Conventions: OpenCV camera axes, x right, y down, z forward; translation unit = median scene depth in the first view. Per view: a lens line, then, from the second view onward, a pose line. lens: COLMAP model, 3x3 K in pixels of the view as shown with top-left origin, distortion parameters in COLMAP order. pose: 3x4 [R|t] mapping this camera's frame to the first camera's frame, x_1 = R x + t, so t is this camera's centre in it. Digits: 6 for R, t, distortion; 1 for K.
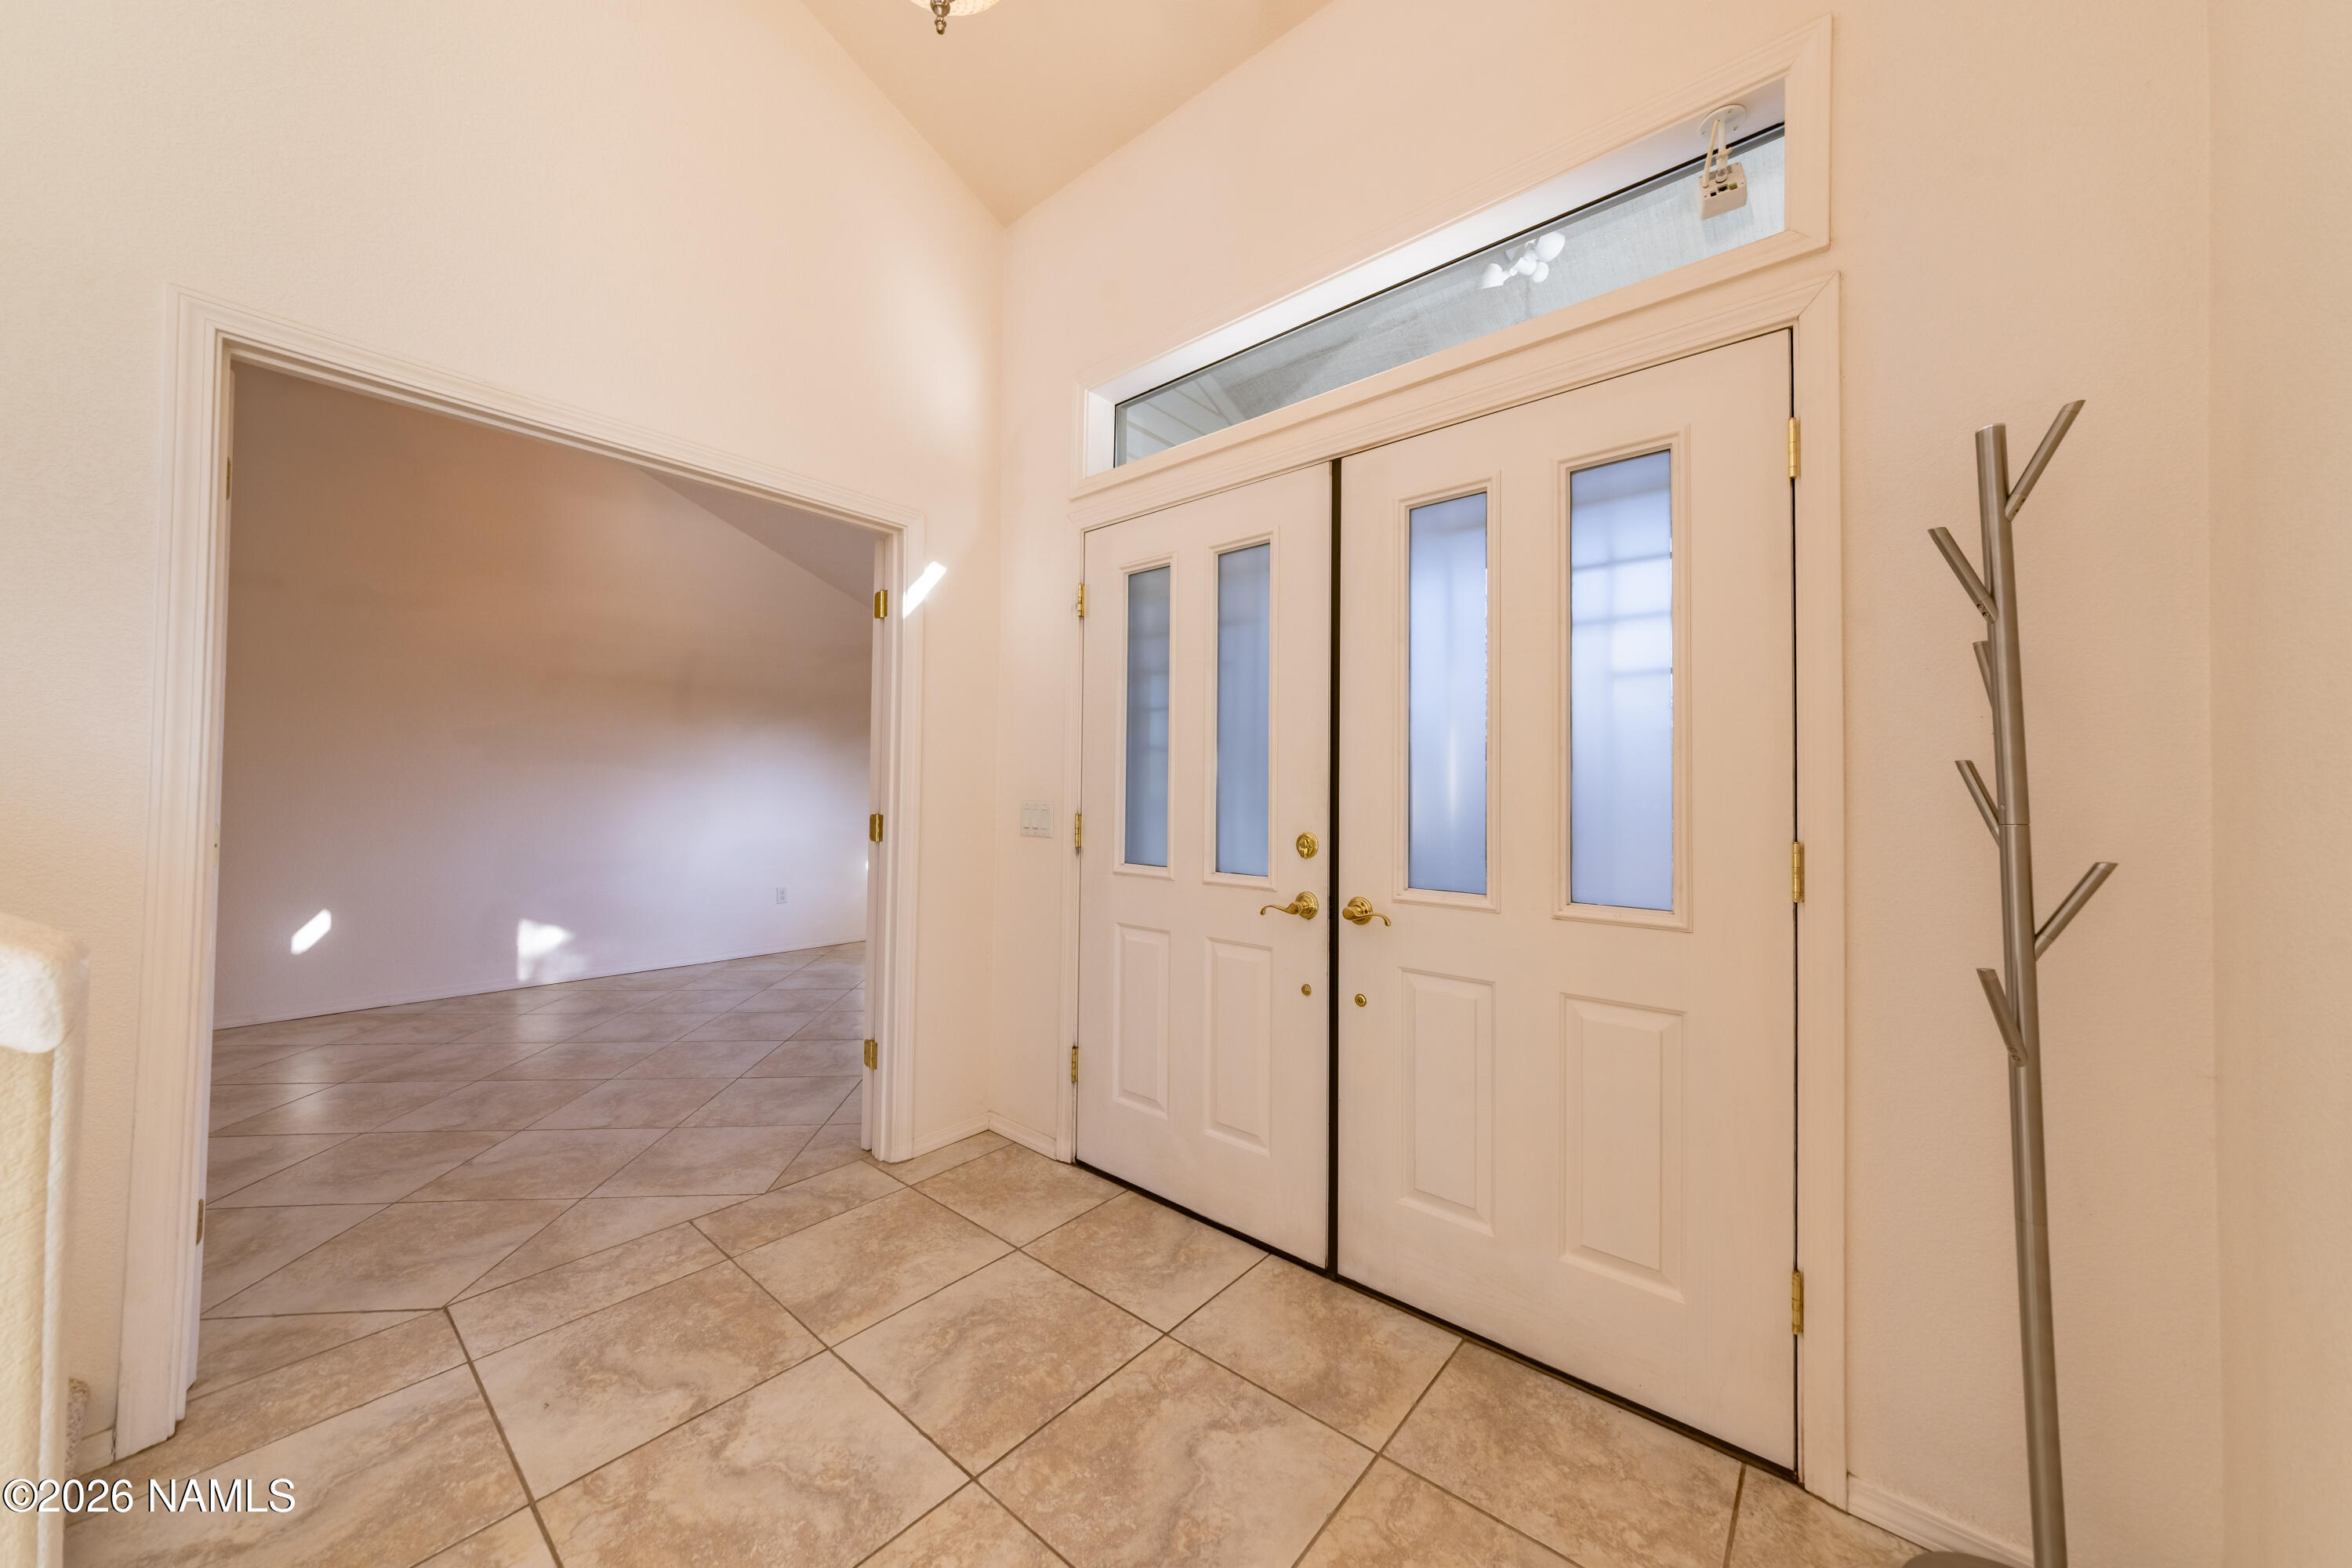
lens RADIAL K [[814.4, 0, 1184.7], [0, 814.4, 778.2], [0, 0, 1]] dist [-0.026145, 0.010134]
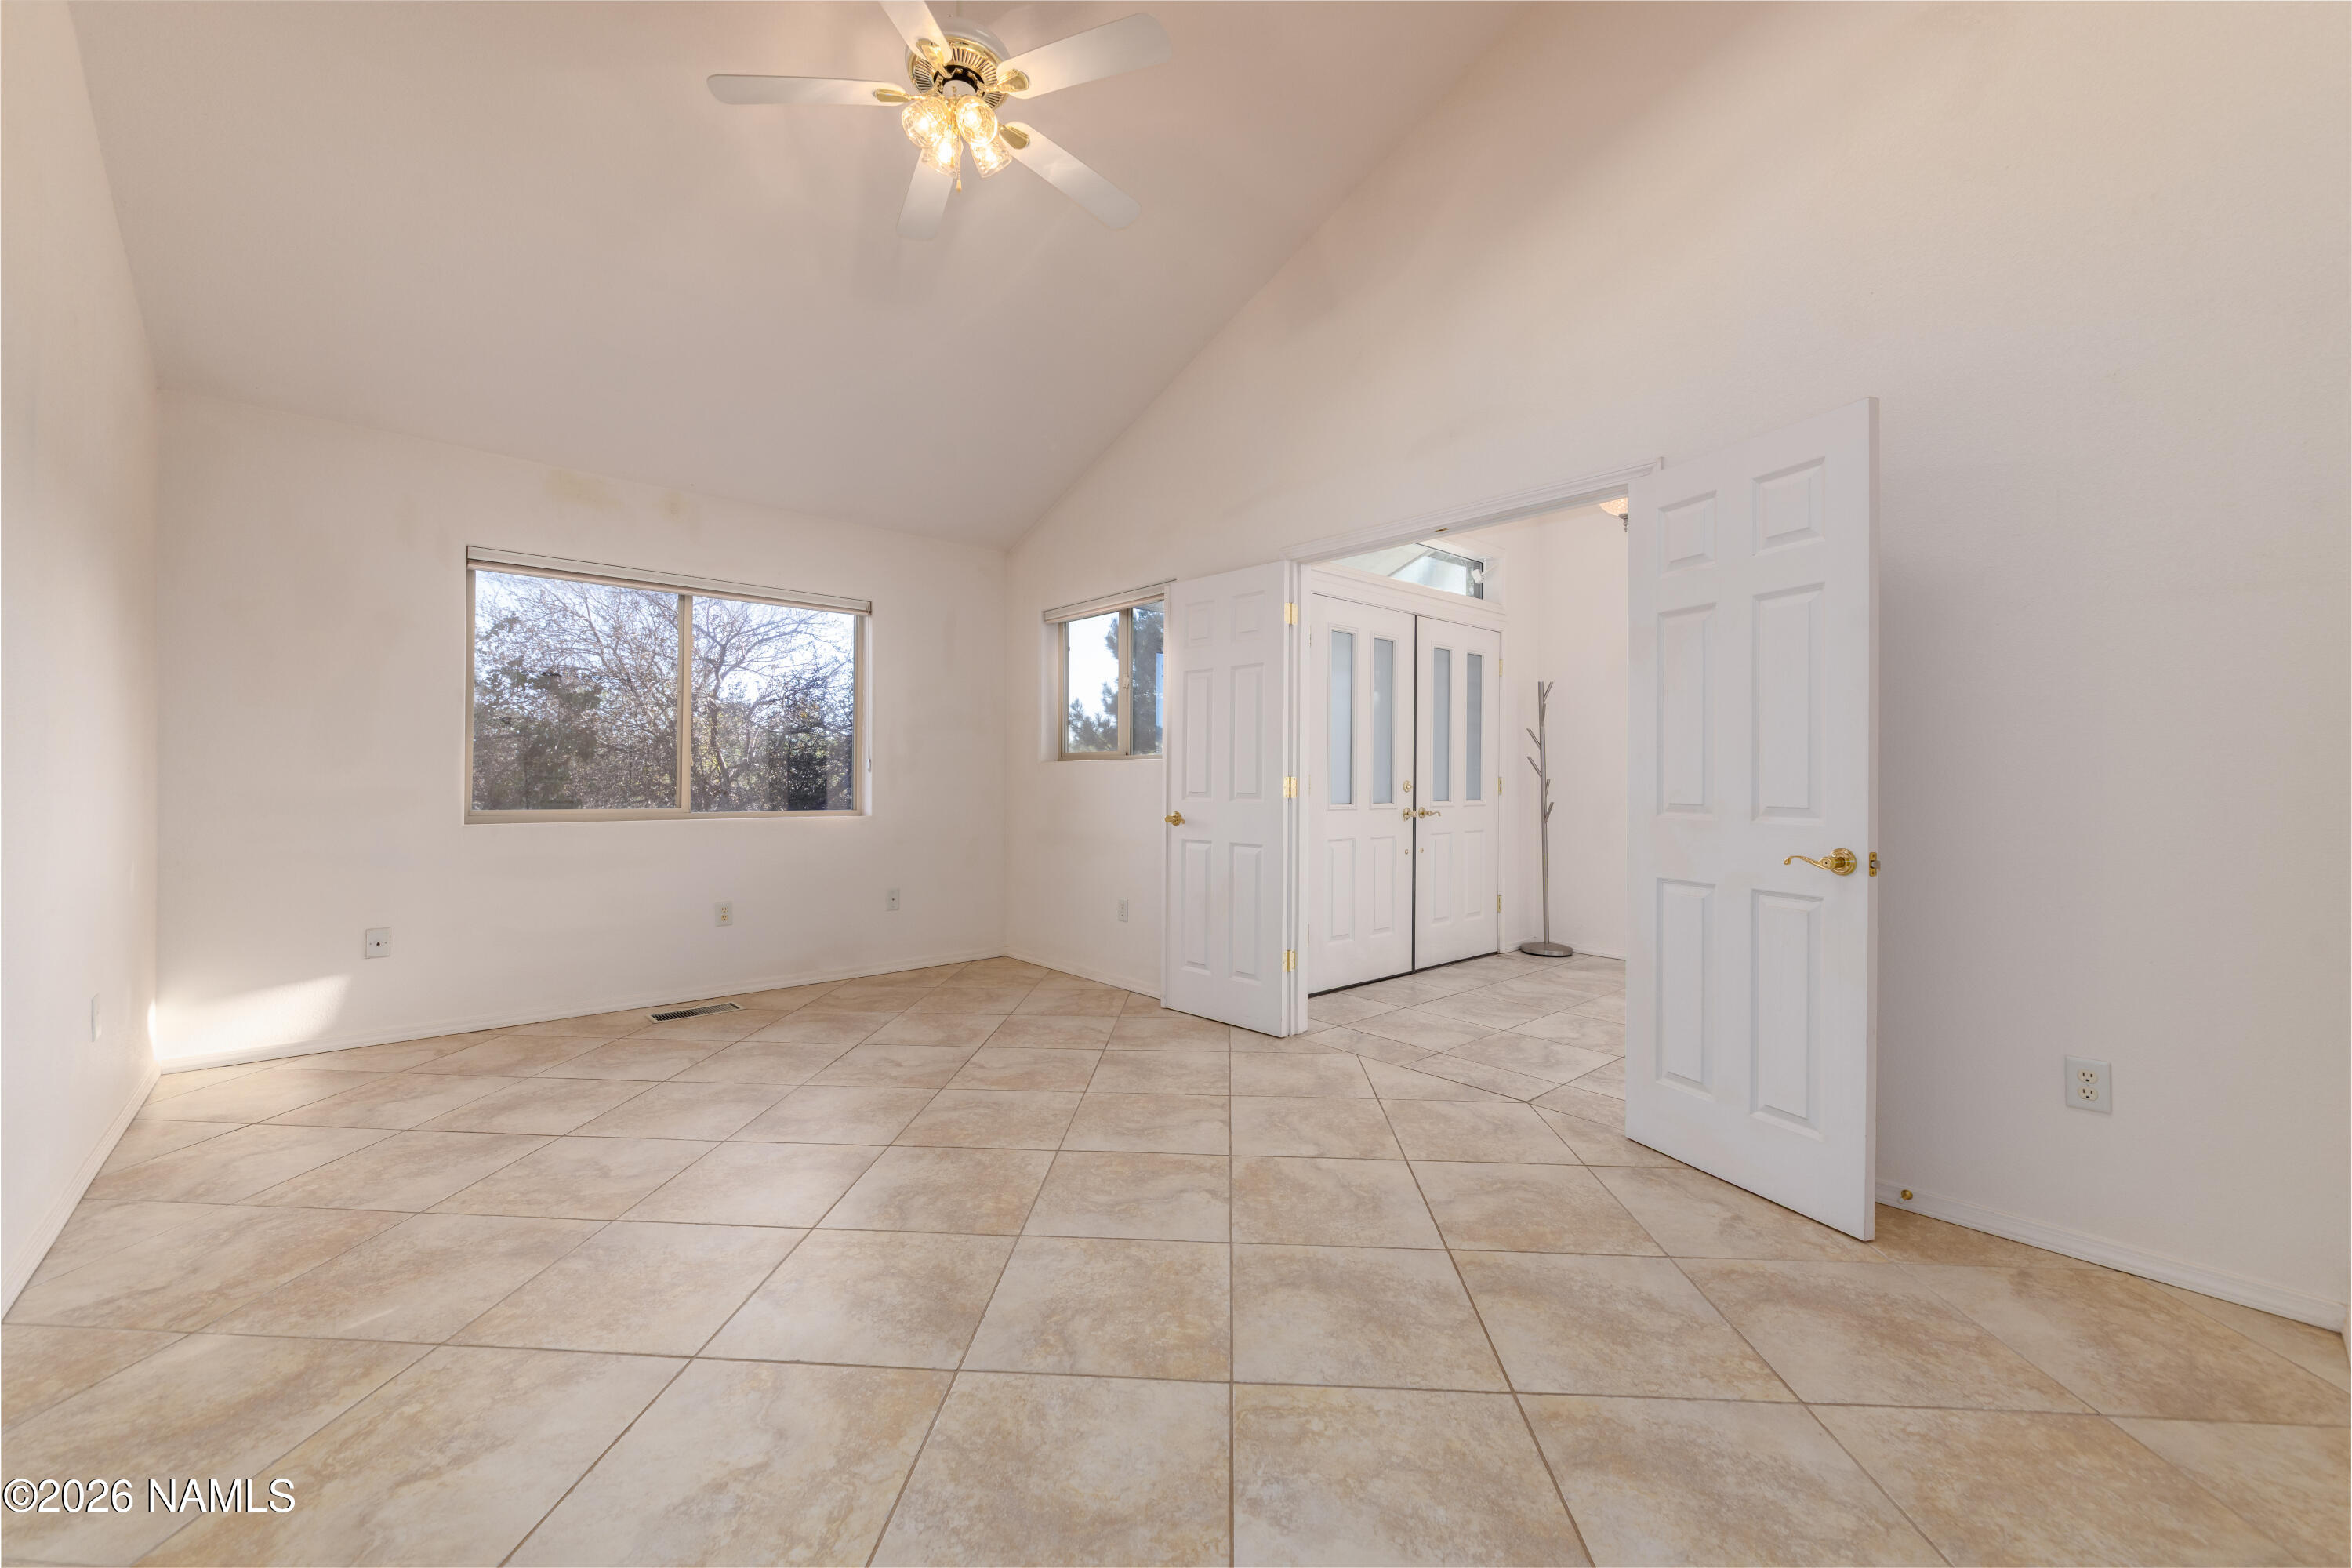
lens RADIAL K [[897.8, 0, 1179.5], [0, 897.8, 777.0], [0, 0, 1]] dist [-0.000033, -0.000065]
pose [[0.161790, -0.014239, 0.986723, -1.986617], [-0.026386, 0.999476, 0.018749, 0.023758], [-0.986472, -0.029069, 0.161329, 1.023665]]
